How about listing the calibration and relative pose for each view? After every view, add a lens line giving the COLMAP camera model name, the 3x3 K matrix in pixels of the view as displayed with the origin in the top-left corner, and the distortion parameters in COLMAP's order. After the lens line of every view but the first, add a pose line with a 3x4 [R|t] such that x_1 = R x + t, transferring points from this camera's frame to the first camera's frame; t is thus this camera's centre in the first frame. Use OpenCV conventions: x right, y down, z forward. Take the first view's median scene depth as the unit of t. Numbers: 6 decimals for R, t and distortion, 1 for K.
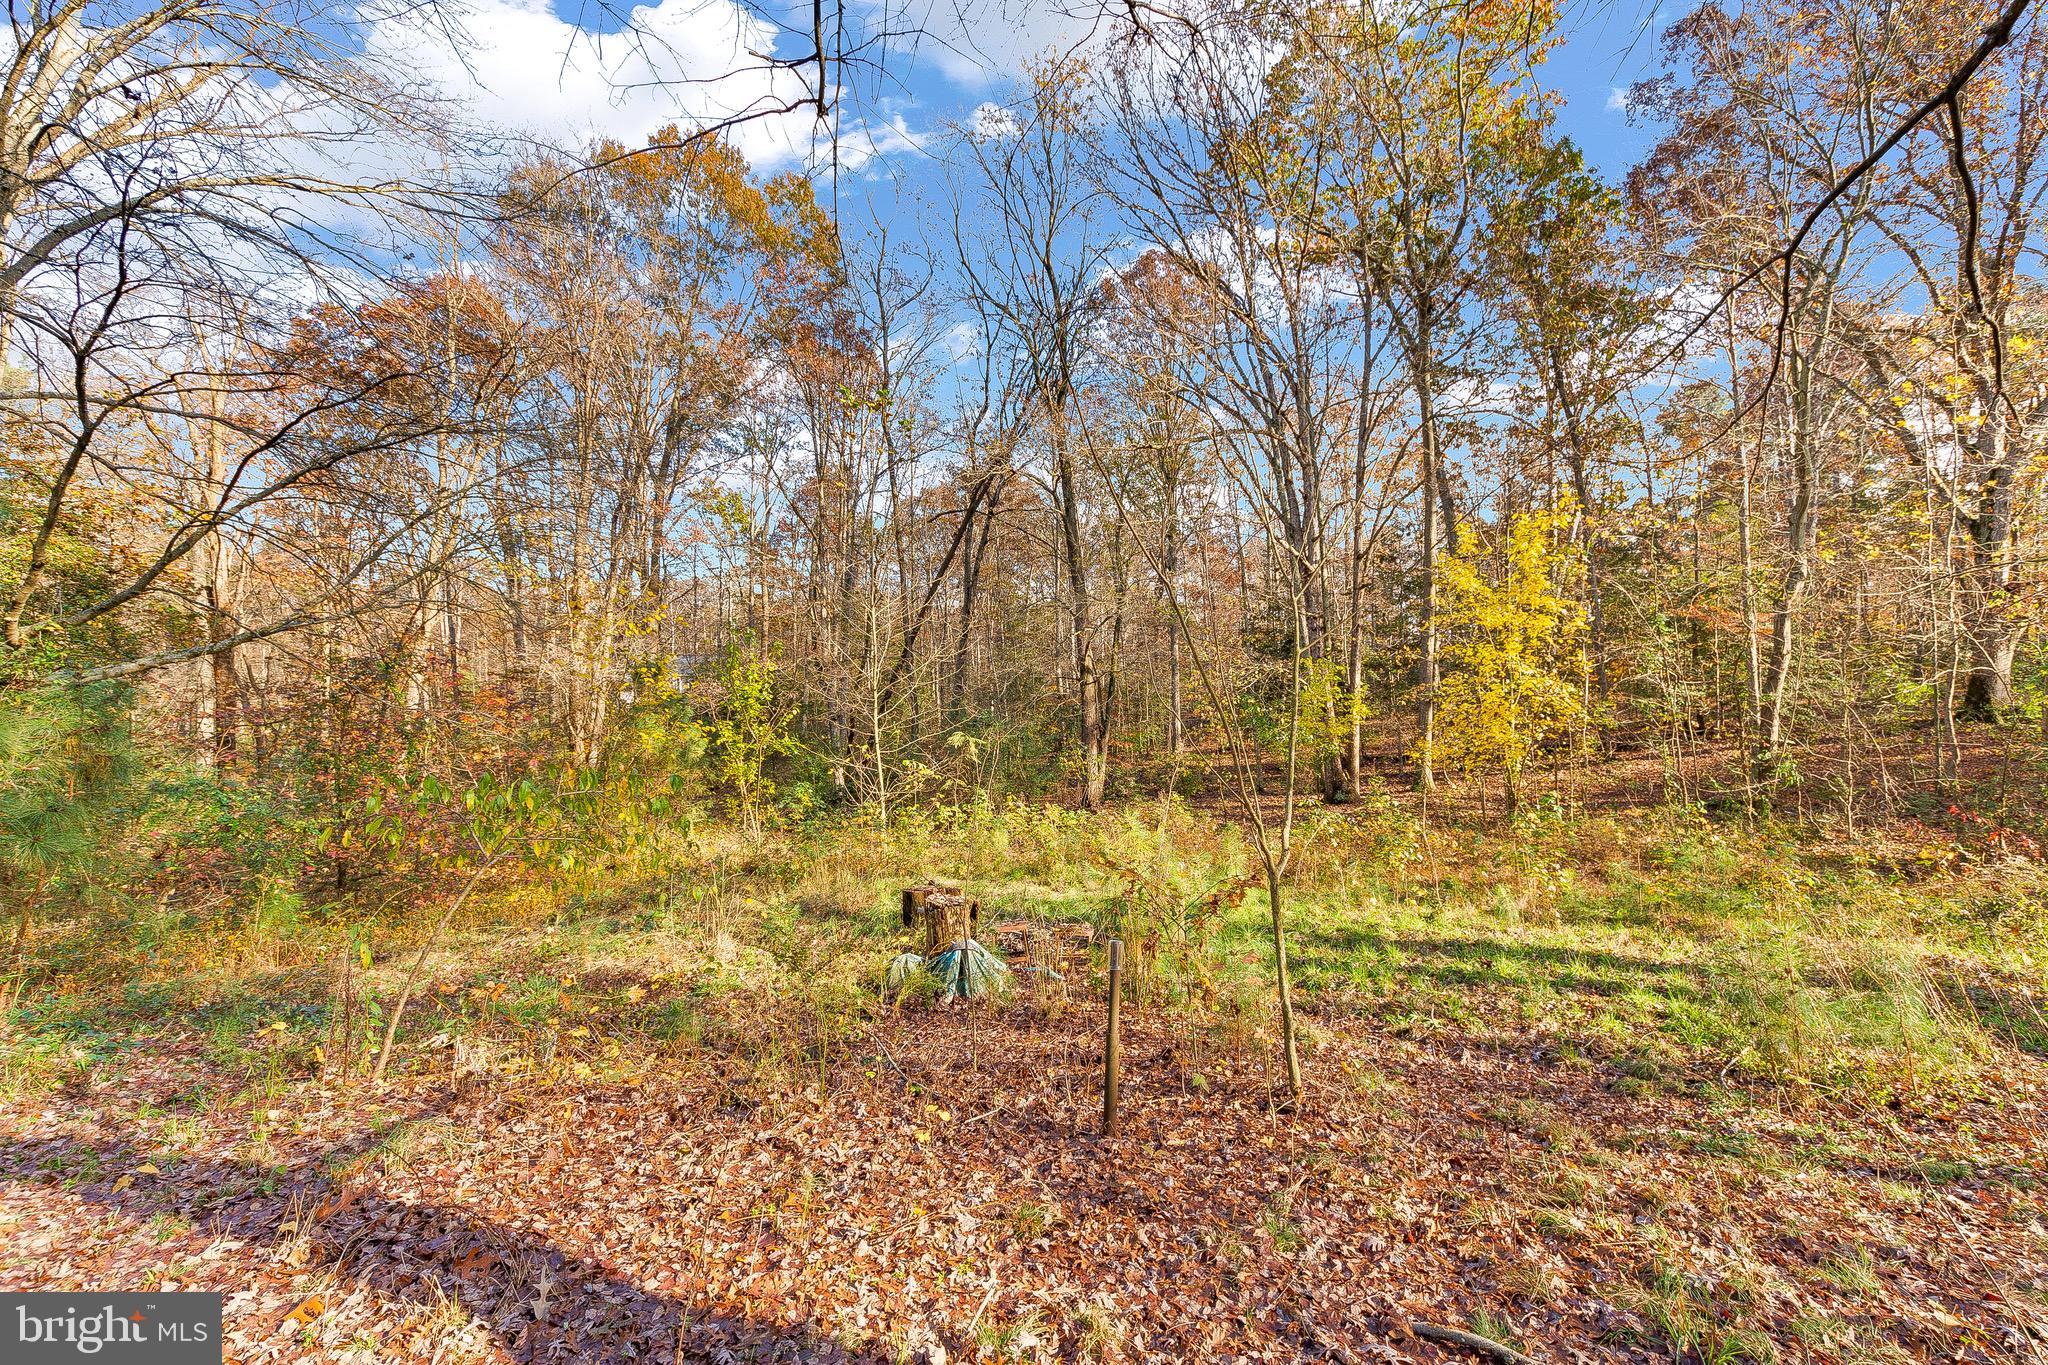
lens RADIAL K [[889.1, 0, 1022.7], [0, 889.1, 680.8], [0, 0, 1]] dist [-0.011821, 0.000111]
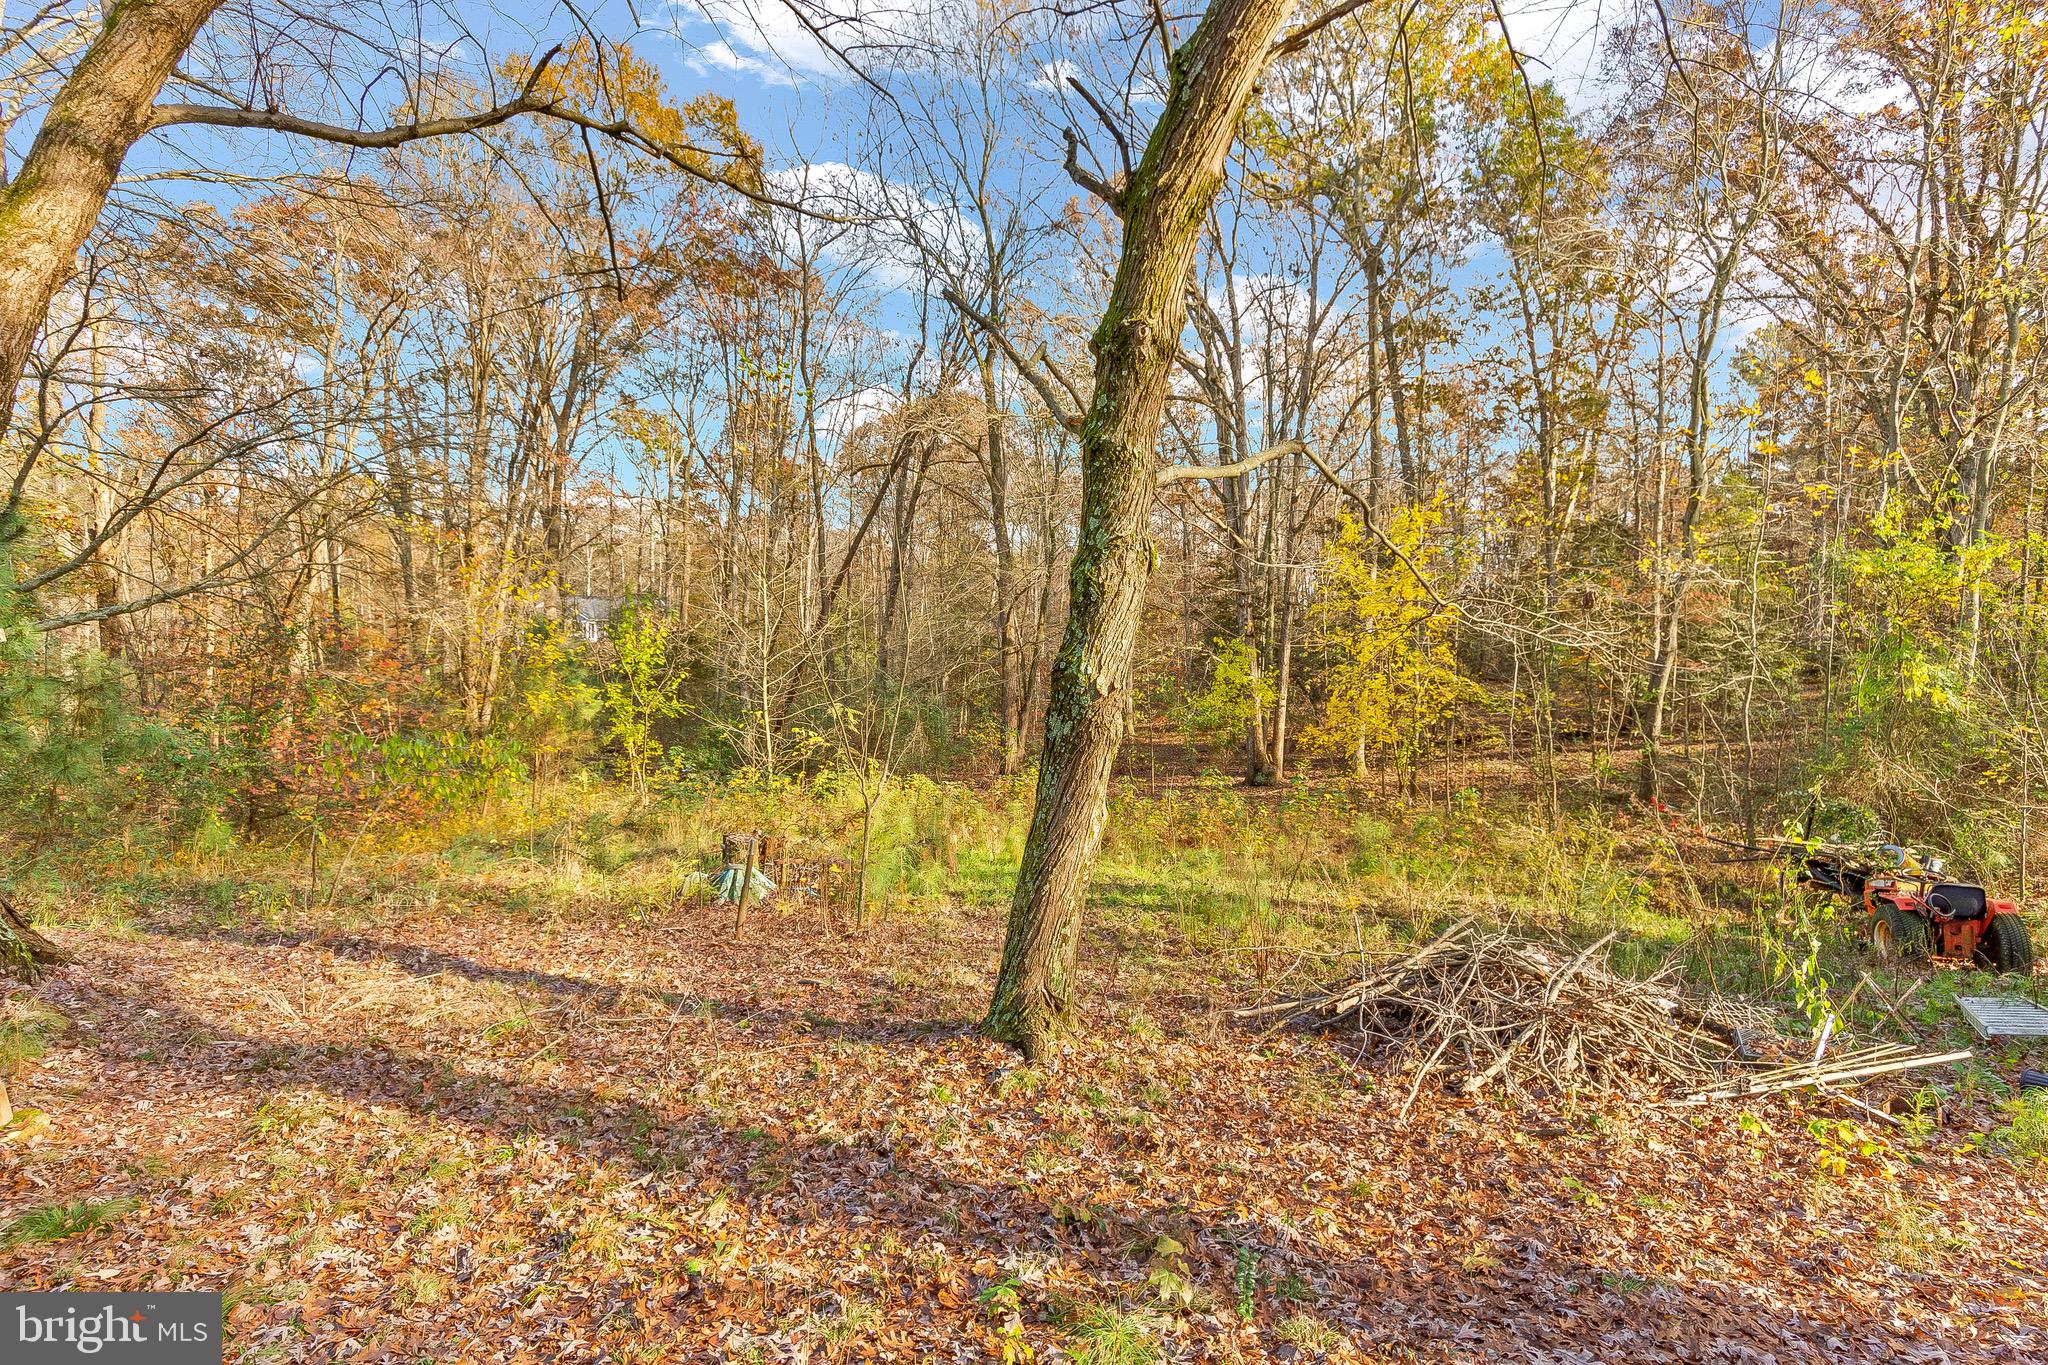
lens RADIAL K [[1065.4, 0, 1024.2], [0, 1065.4, 680.4], [0, 0, 1]] dist [0.005259, 0.000789]
pose [[0.999397, 0.033710, 0.008309, 0.121068], [-0.034044, 0.998451, 0.044003, -0.028273], [-0.006812, -0.044259, 0.998997, -0.222886]]
